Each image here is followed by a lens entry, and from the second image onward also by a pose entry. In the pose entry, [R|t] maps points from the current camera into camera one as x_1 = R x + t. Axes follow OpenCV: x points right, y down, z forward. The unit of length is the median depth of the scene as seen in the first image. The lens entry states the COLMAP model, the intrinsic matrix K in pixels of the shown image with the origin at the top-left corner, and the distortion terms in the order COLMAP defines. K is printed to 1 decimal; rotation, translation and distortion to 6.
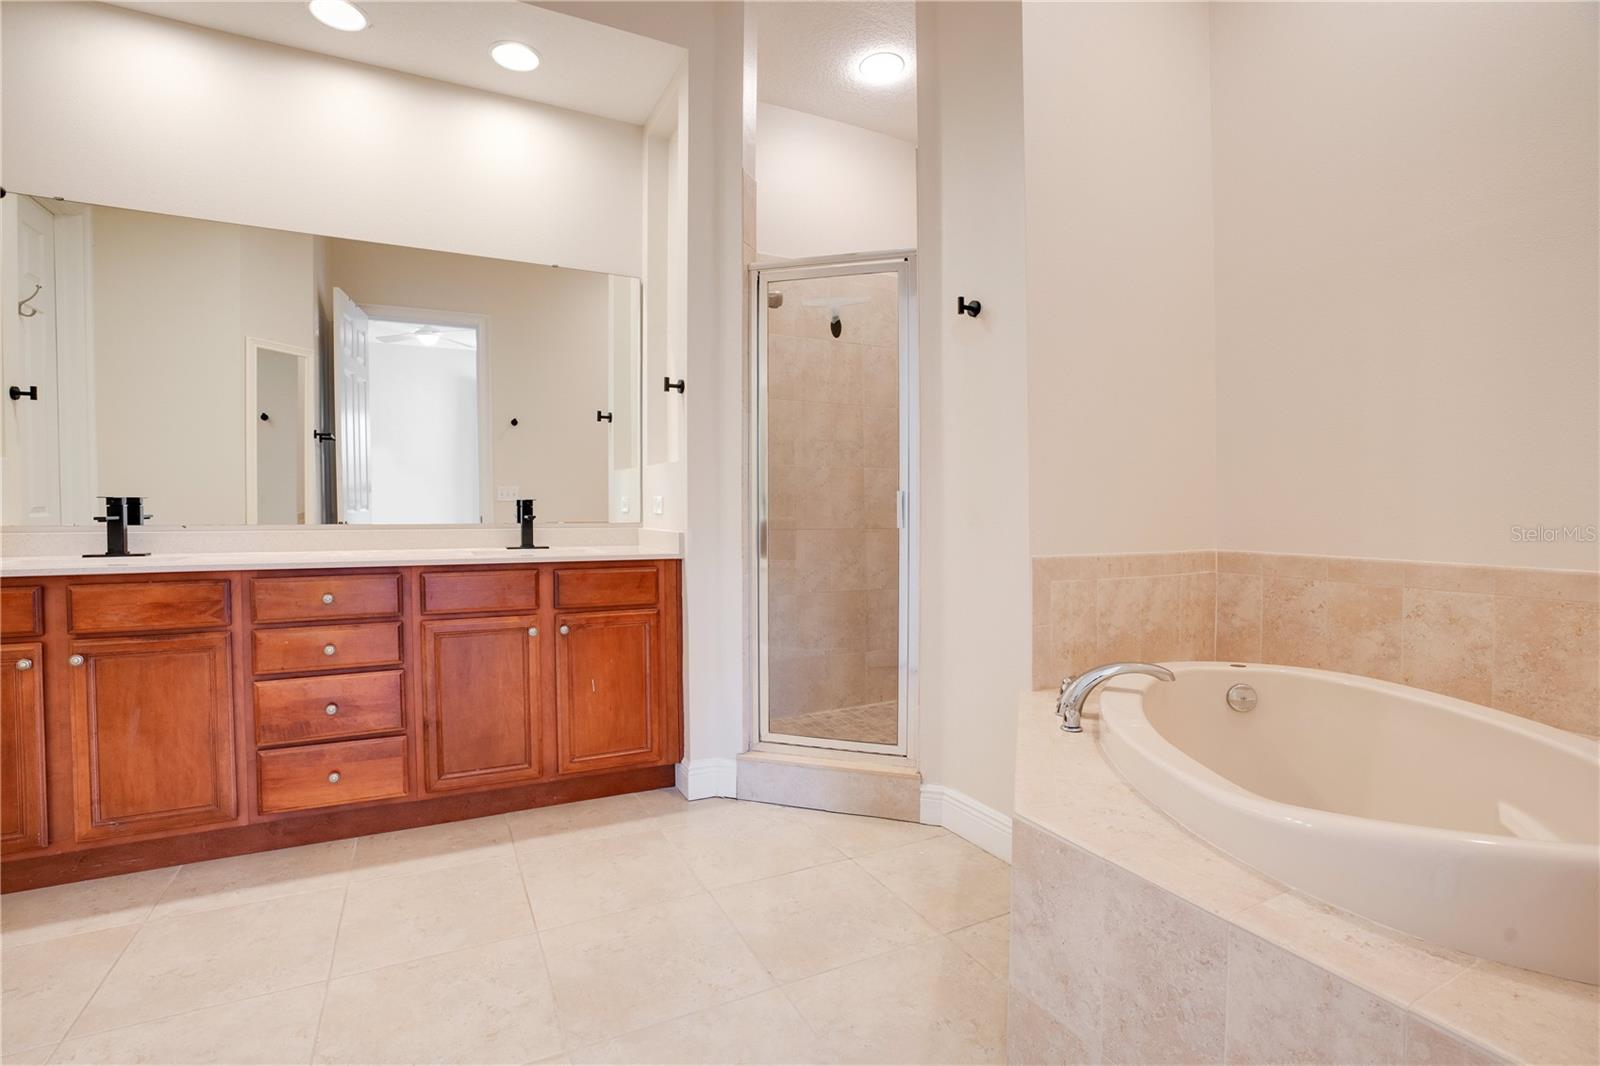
lens RADIAL K [[757.1, 0, 800.0], [0, 757.1, 533.0], [0, 0, 1]] dist [-0.038053, 0.001158]
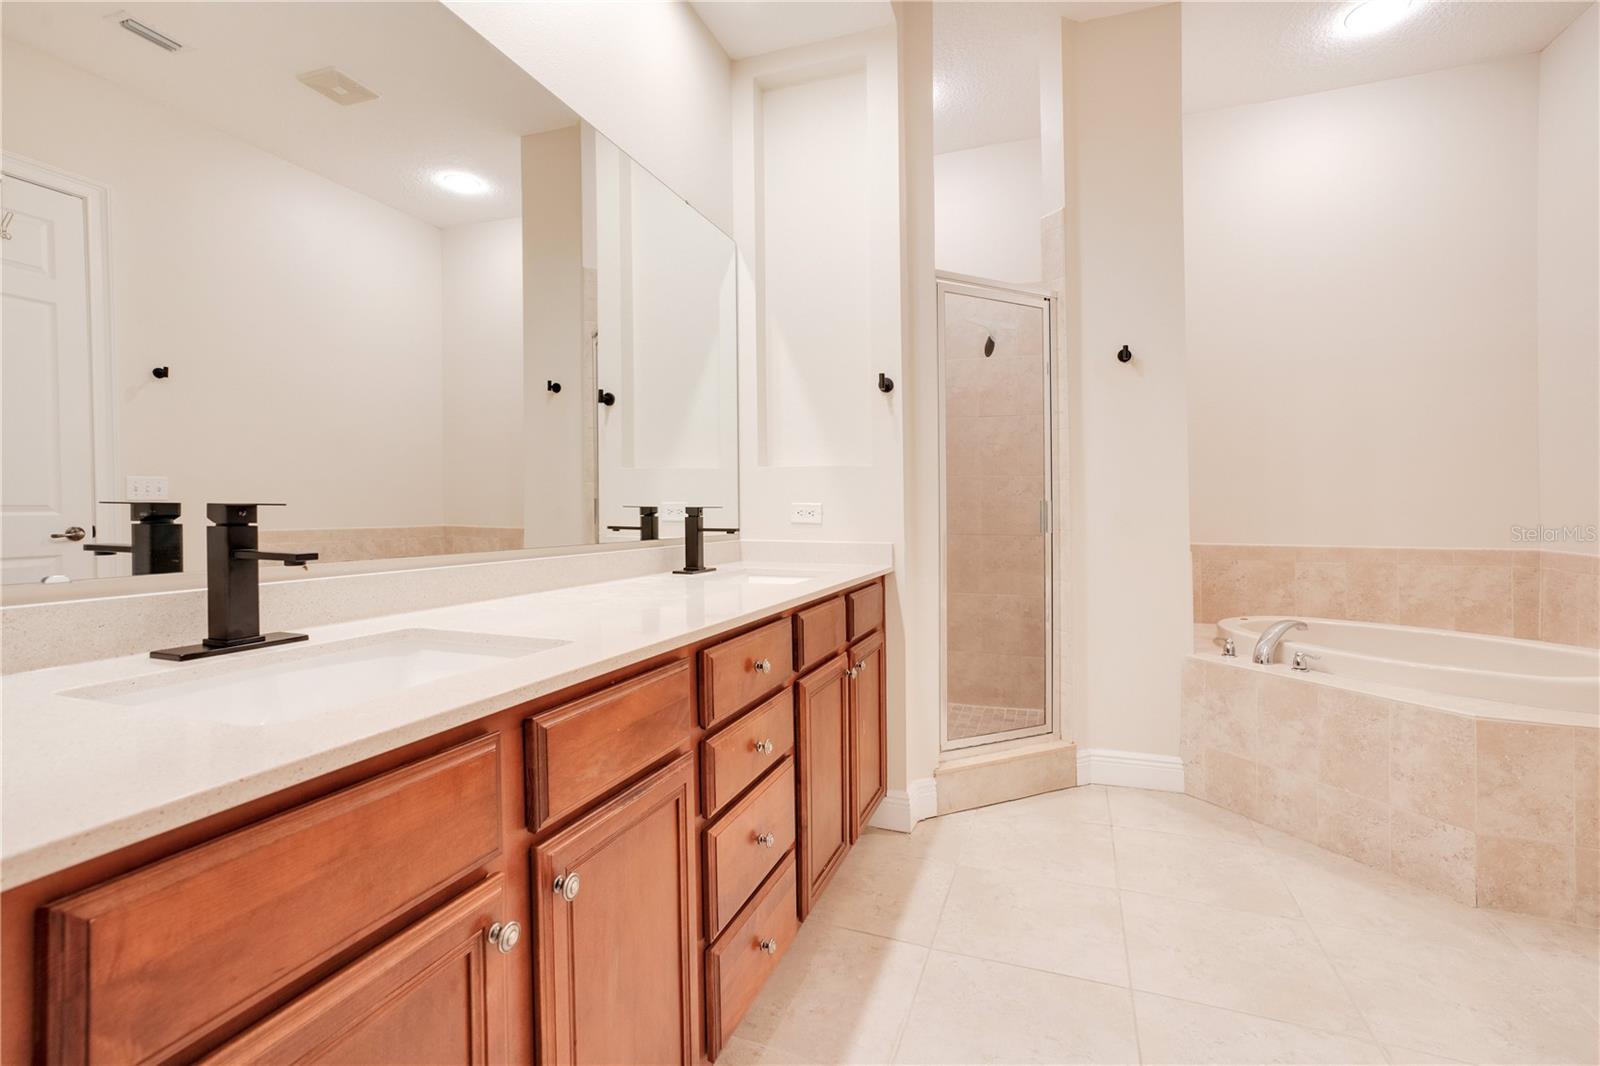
lens RADIAL K [[745.6, 0, 779.3], [0, 745.6, 518.5], [0, 0, 1]] dist [-0.030879, 0.018534]
pose [[0.723524, -0.010169, 0.690224, -1.075929], [0.023132, 0.999687, -0.009520, -0.031932], [-0.689911, 0.022854, 0.723533, 0.535587]]
